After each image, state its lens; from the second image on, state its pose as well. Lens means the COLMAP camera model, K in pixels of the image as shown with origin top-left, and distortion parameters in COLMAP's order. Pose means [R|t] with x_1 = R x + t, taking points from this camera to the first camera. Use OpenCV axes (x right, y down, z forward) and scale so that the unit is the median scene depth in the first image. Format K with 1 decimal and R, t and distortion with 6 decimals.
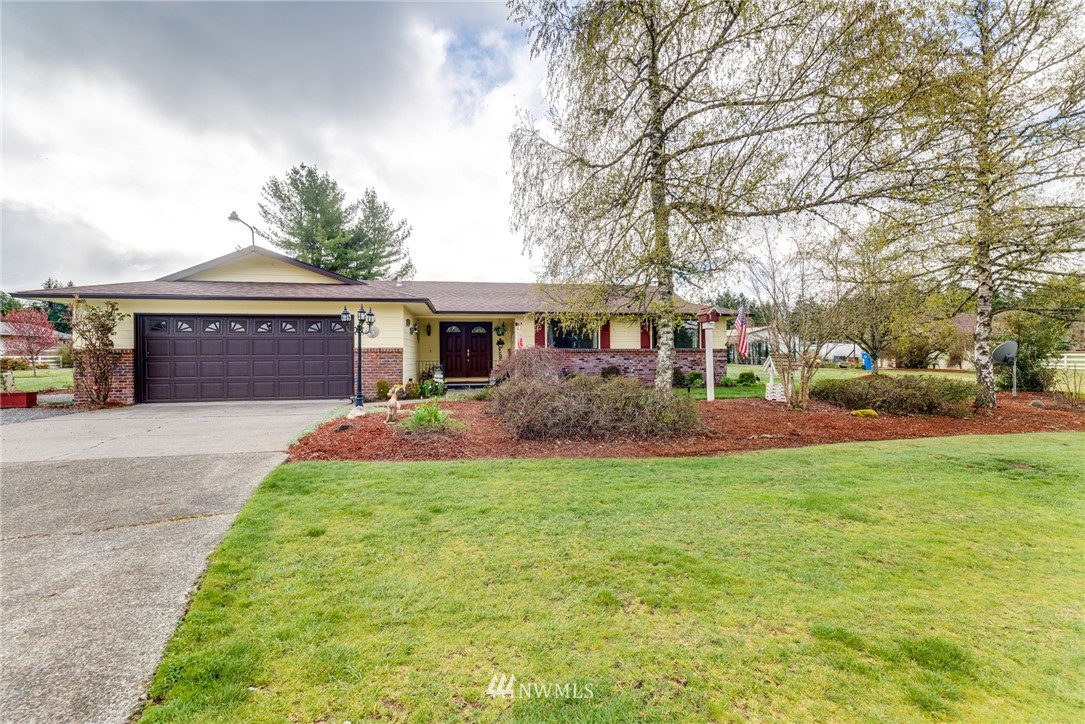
lens RADIAL K [[470.5, 0, 542.3], [0, 470.5, 359.5], [0, 0, 1]] dist [0.000156, 0.000003]
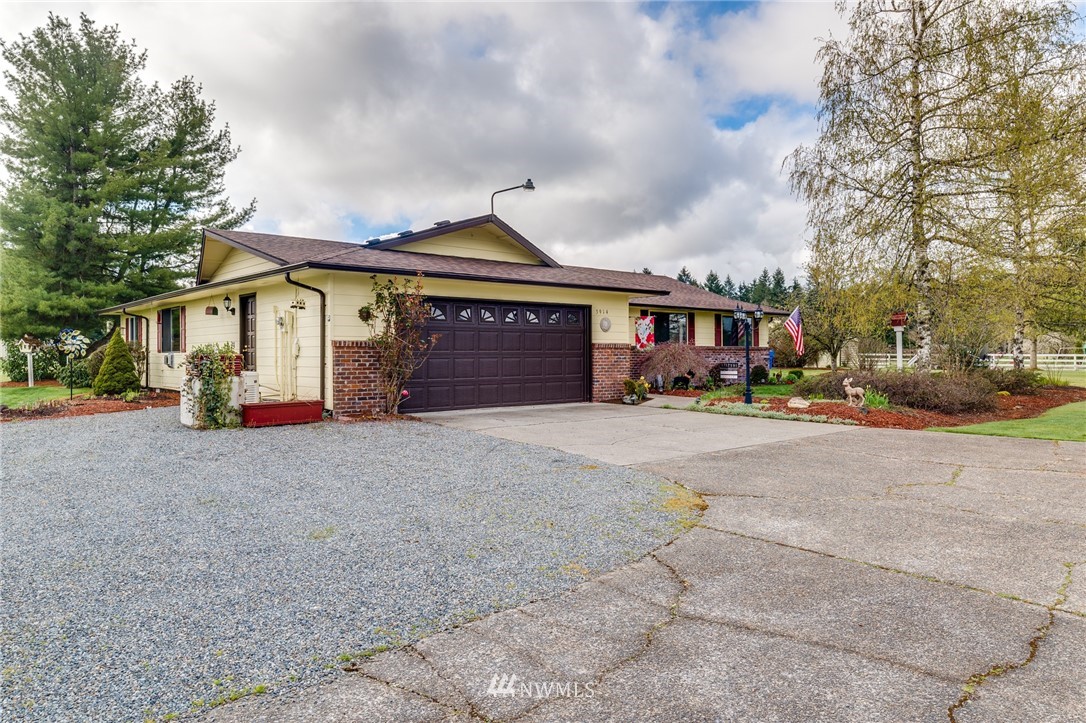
lens RADIAL K [[735.5, 0, 544.7], [0, 735.5, 359.4], [0, 0, 1]] dist [0.000162, -0.000244]
pose [[0.841168, -0.000846, 0.540773, -1.218381], [0.001987, 0.999997, -0.001526, 0.007716], [-0.540770, 0.002359, 0.841167, -0.104123]]
